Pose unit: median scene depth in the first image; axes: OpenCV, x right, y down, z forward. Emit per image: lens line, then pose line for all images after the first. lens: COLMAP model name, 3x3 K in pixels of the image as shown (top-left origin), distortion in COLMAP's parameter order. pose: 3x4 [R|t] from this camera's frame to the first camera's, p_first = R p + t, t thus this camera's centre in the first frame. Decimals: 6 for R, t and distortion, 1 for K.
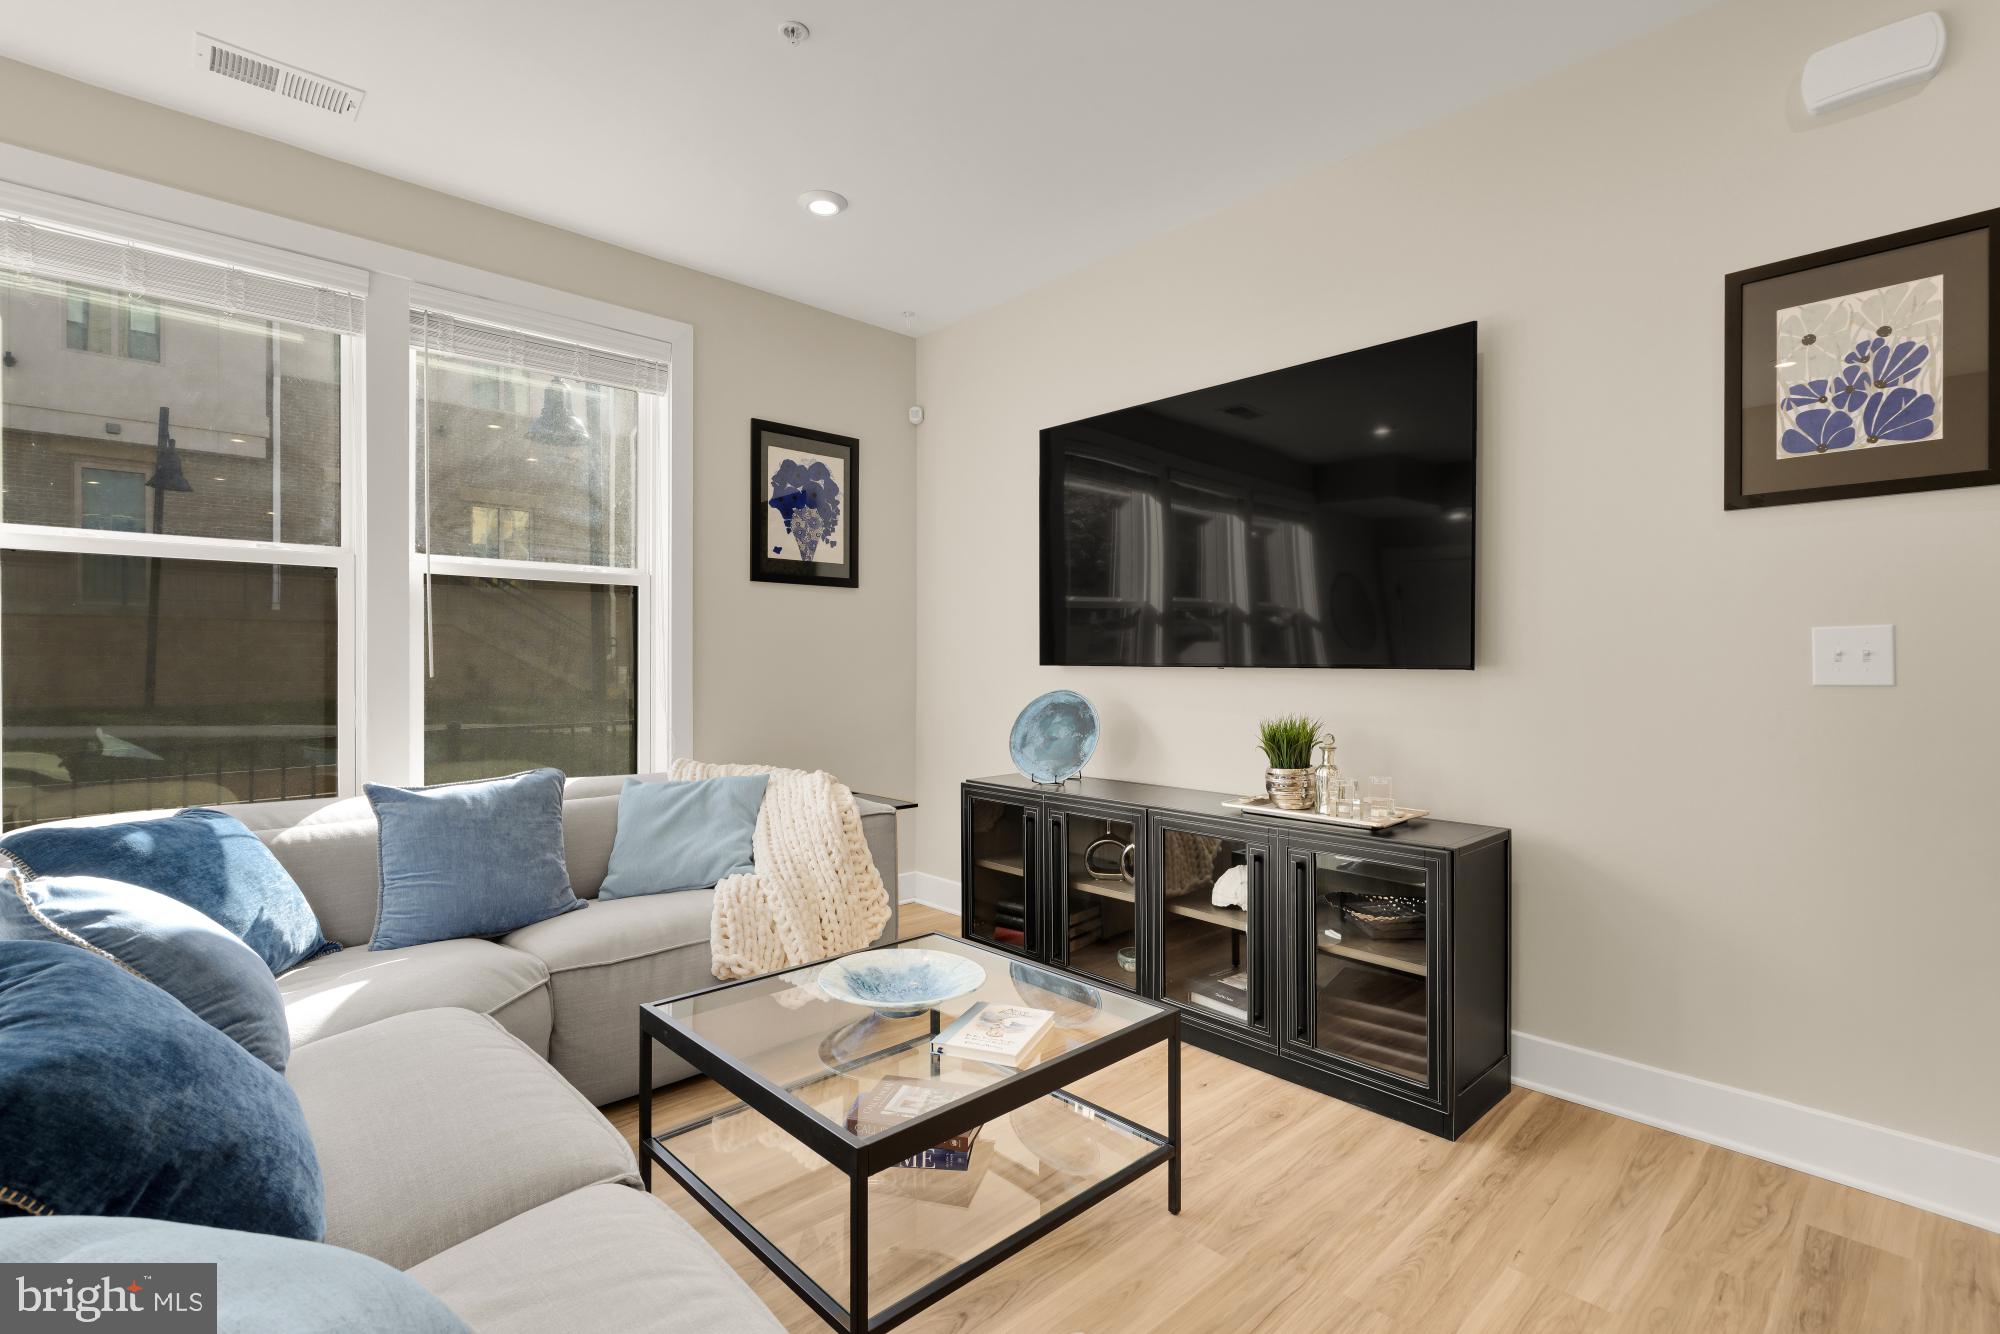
lens RADIAL K [[919.0, 0, 1001.6], [0, 919.0, 662.3], [0, 0, 1]] dist [-0.001587, -0.000216]
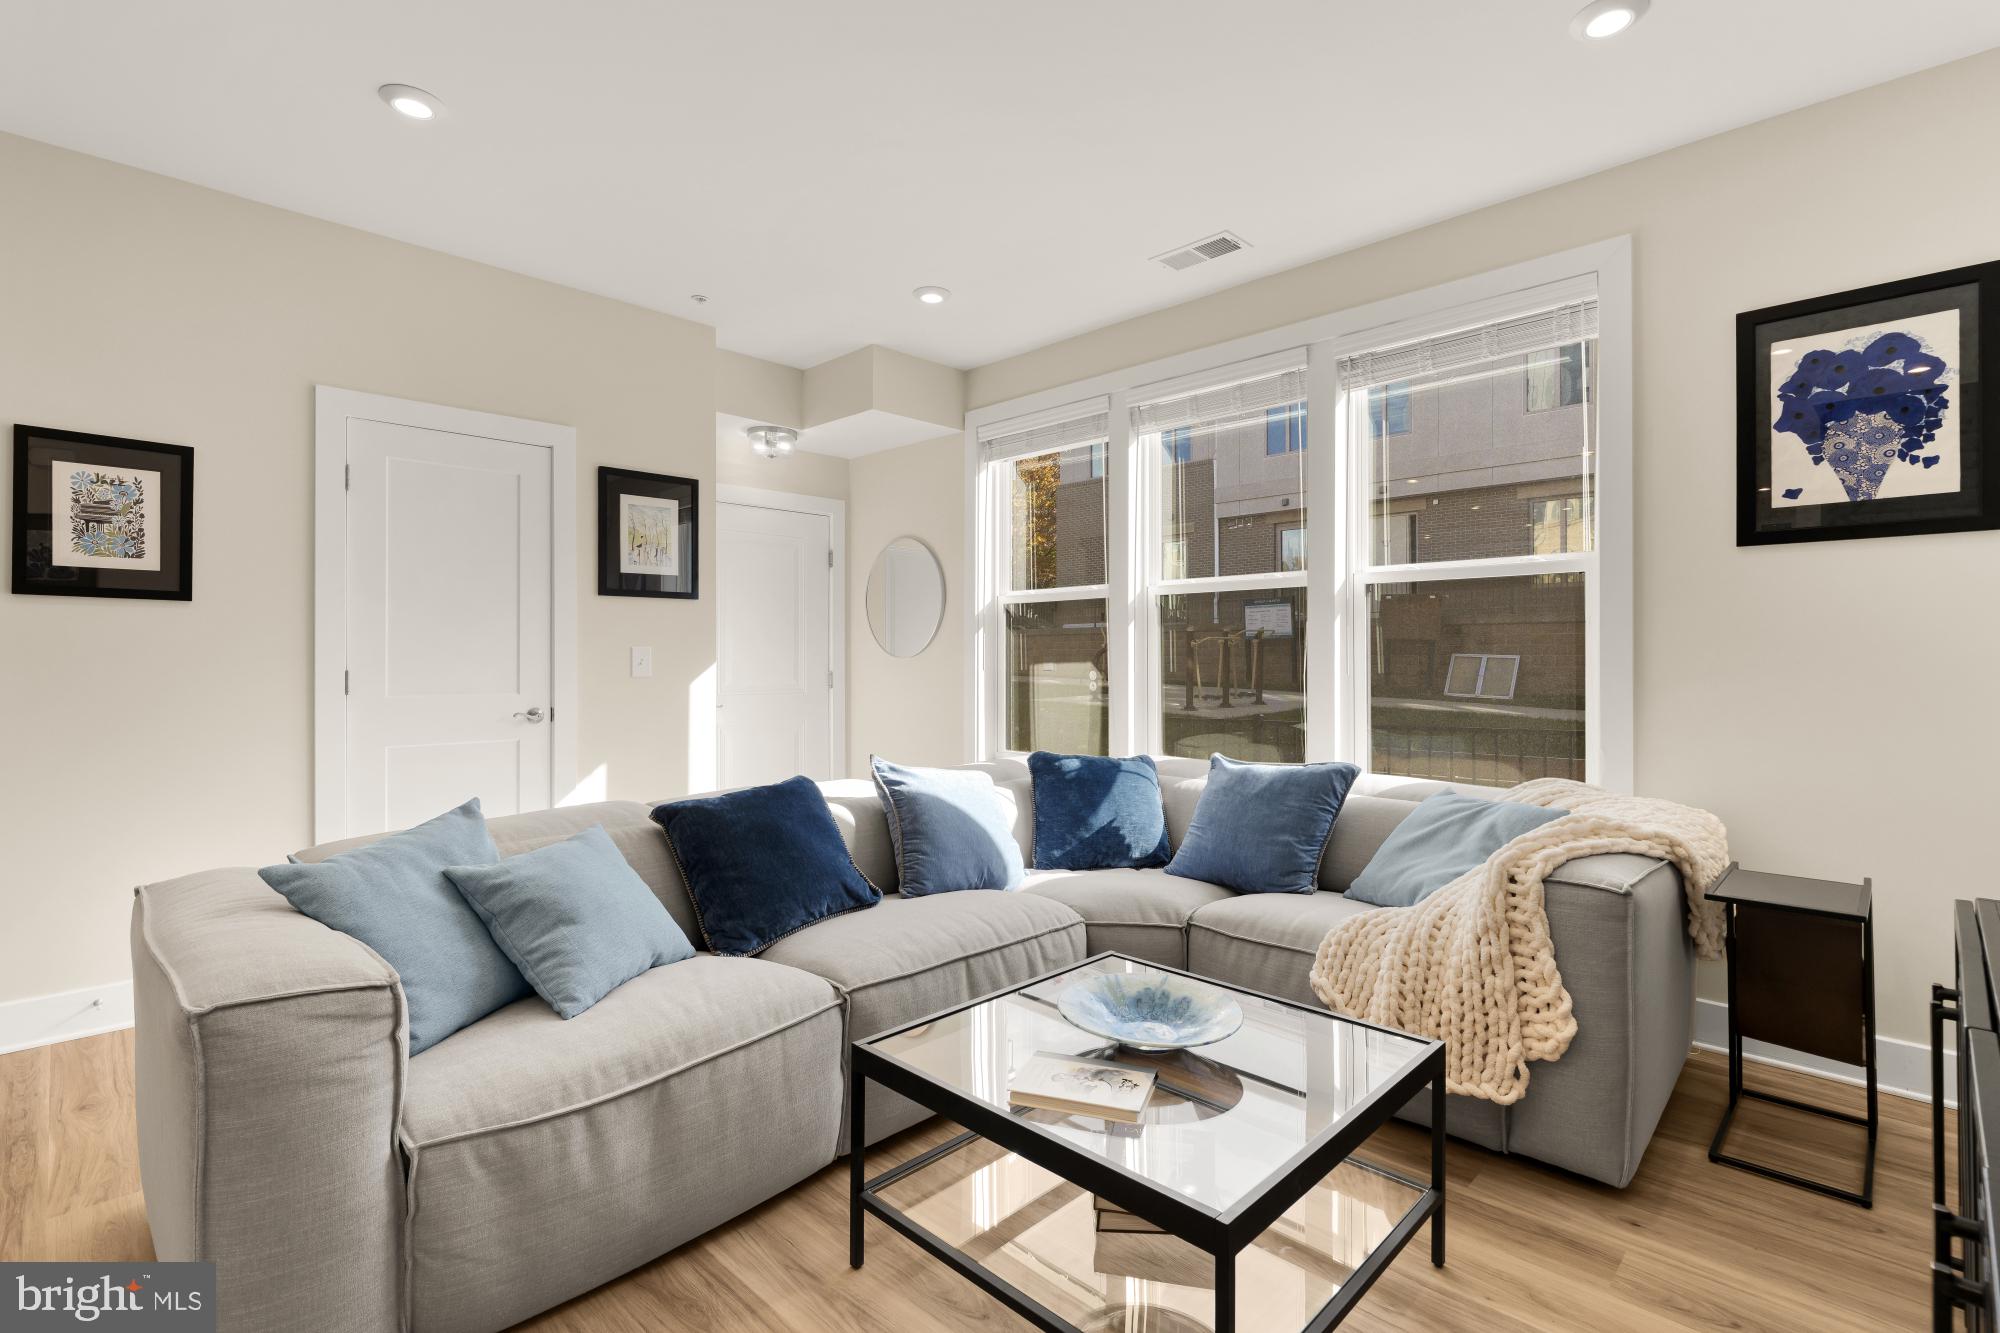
lens RADIAL K [[919.0, 0, 1001.6], [0, 919.0, 660.5], [0, 0, 1]] dist [-0.001587, -0.000216]
pose [[0.046065, -0.000483, -0.998938, 0.393013], [-0.000760, 1.000000, -0.000519, -0.000948], [0.998938, 0.000783, 0.046064, 0.399534]]
